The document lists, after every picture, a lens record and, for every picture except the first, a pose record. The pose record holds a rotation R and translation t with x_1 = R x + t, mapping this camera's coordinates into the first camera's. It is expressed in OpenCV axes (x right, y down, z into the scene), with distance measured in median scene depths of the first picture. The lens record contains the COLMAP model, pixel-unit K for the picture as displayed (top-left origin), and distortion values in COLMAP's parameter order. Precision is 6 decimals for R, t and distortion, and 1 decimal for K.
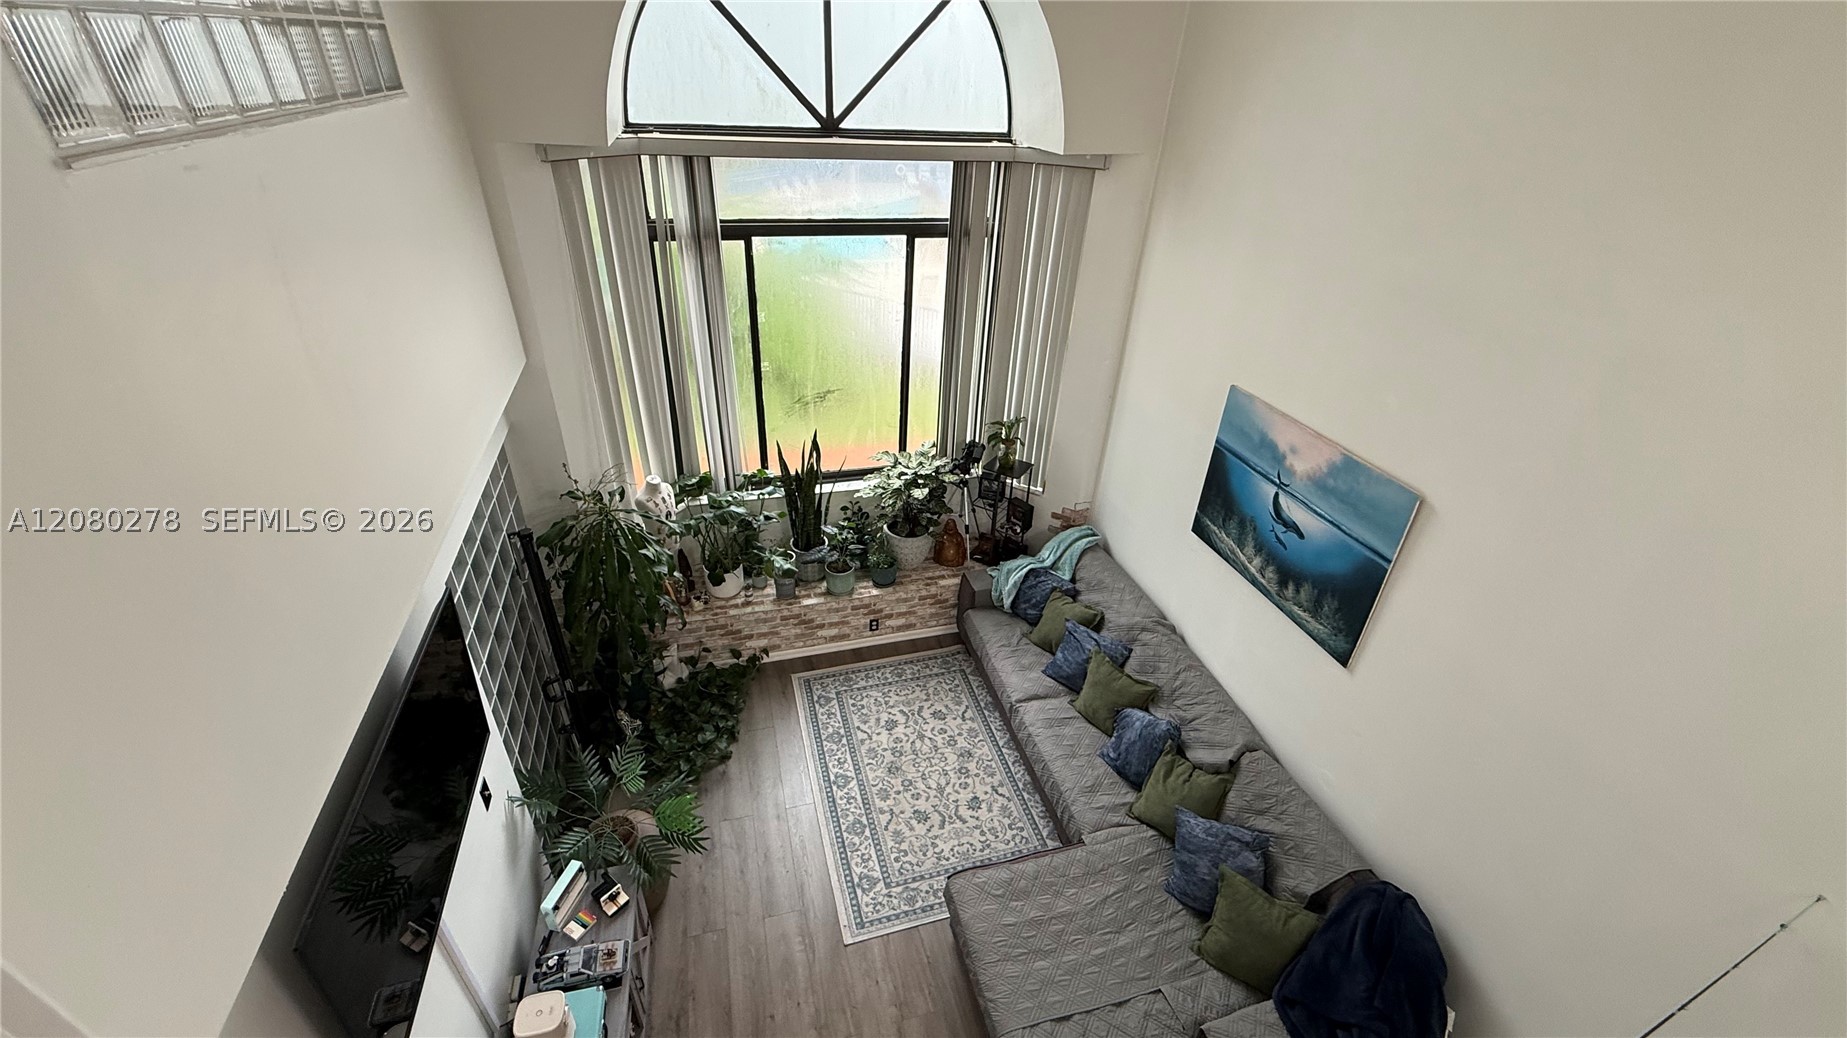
lens RADIAL K [[735.2, 0, 920.0], [0, 735.2, 517.2], [0, 0, 1]] dist [-0.001186, 0.000793]
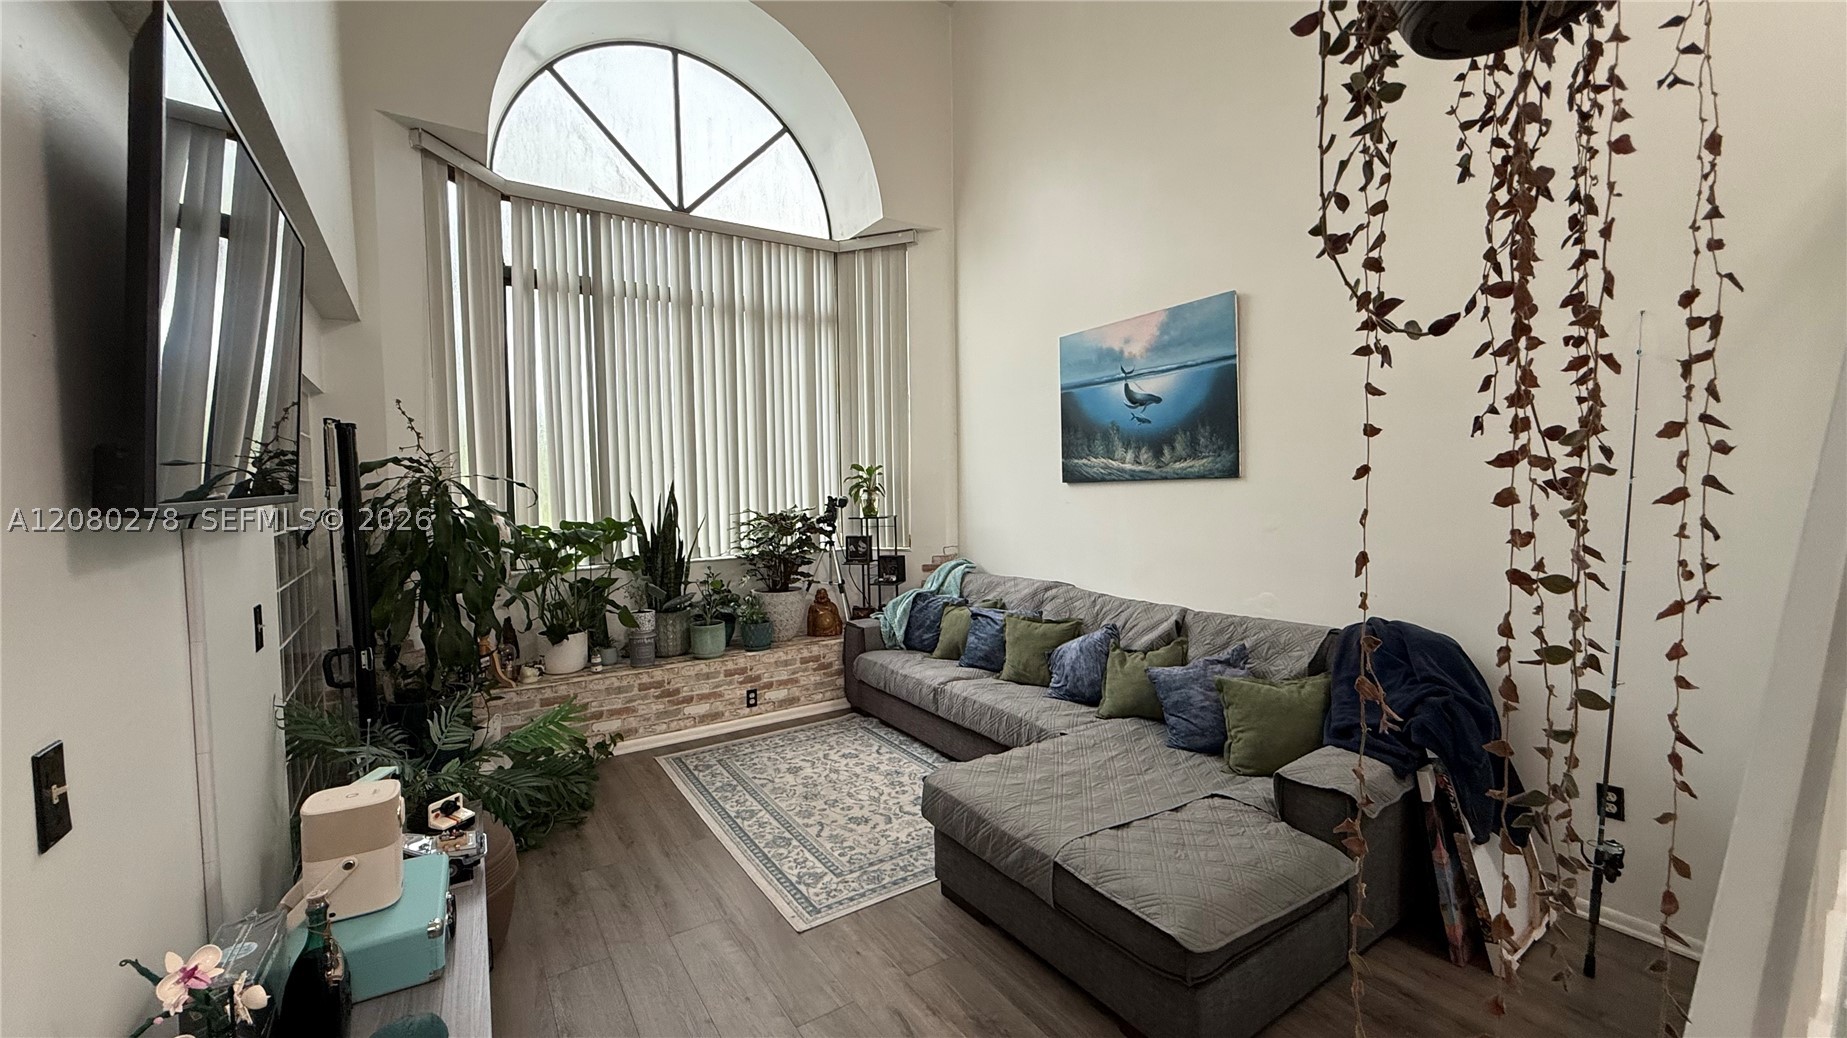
lens RADIAL K [[735.2, 0, 920.0], [0, 735.2, 517.2], [0, 0, 1]] dist [-0.001186, 0.000793]
pose [[0.952200, -0.074453, 0.296262, -0.136730], [0.208566, 0.867063, -0.452439, 0.470181], [-0.223193, 0.492603, 0.841146, 0.166890]]
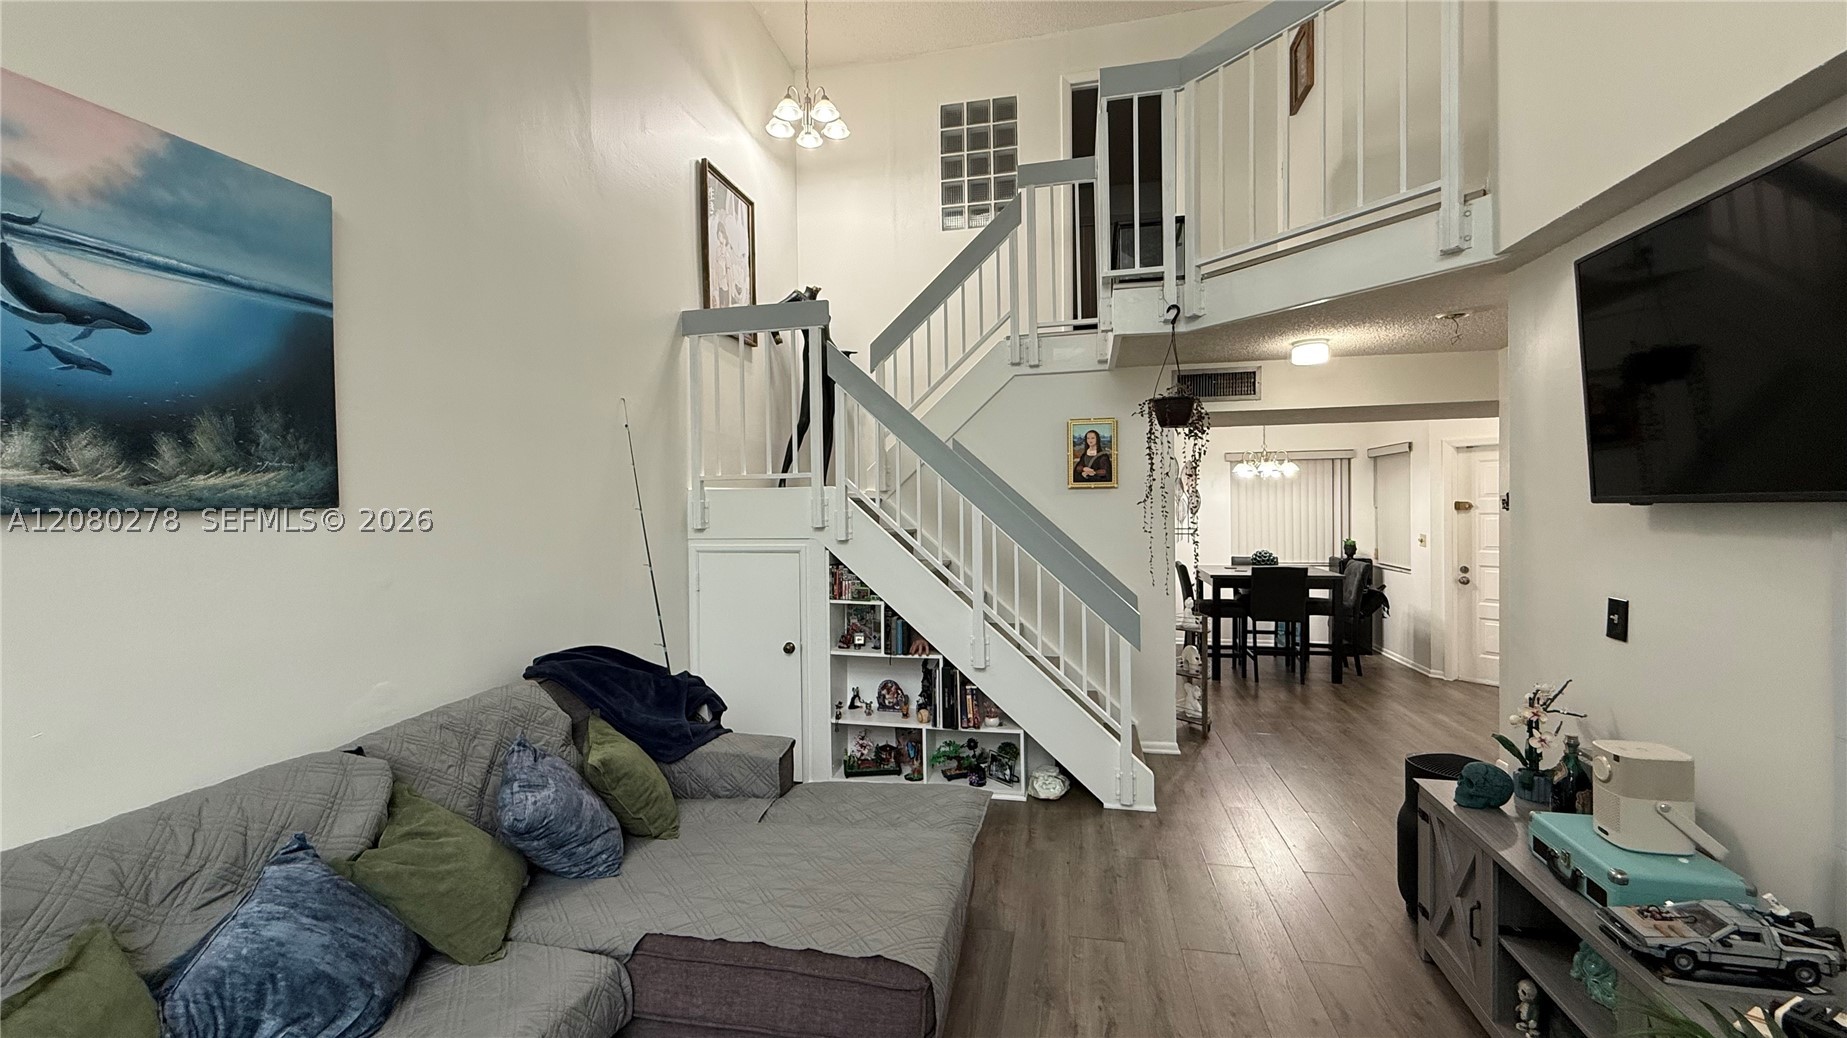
lens RADIAL K [[735.2, 0, 920.0], [0, 735.2, 517.2], [0, 0, 1]] dist [-0.001186, 0.000793]
pose [[-0.884248, -0.042281, 0.465101, -0.129485], [0.223191, 0.836546, 0.500377, 0.002114], [-0.410234, 0.546263, -0.730277, 0.923674]]
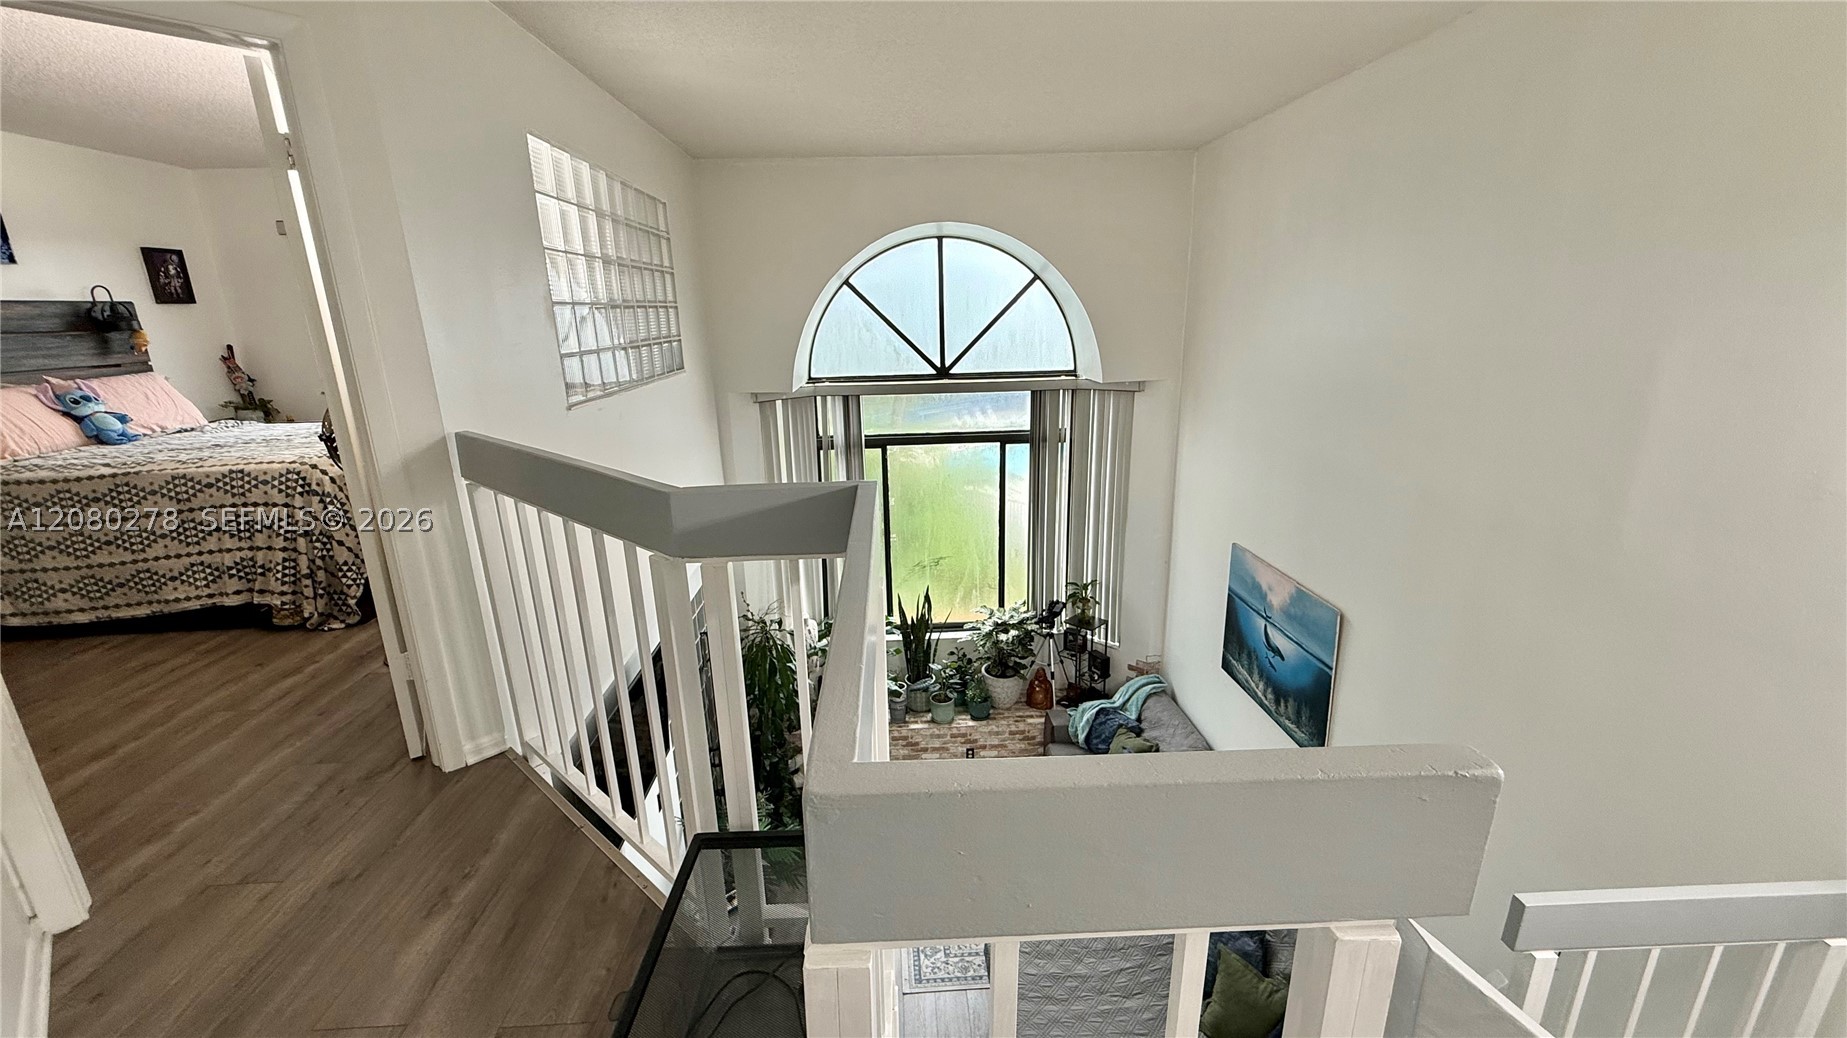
lens RADIAL K [[735.2, 0, 920.0], [0, 735.2, 517.2], [0, 0, 1]] dist [-0.001186, 0.000793]
pose [[0.970144, -0.003239, -0.242508, 0.175816], [-0.065252, 0.959555, -0.273854, 0.133278], [0.233587, 0.281501, 0.930696, -0.263198]]
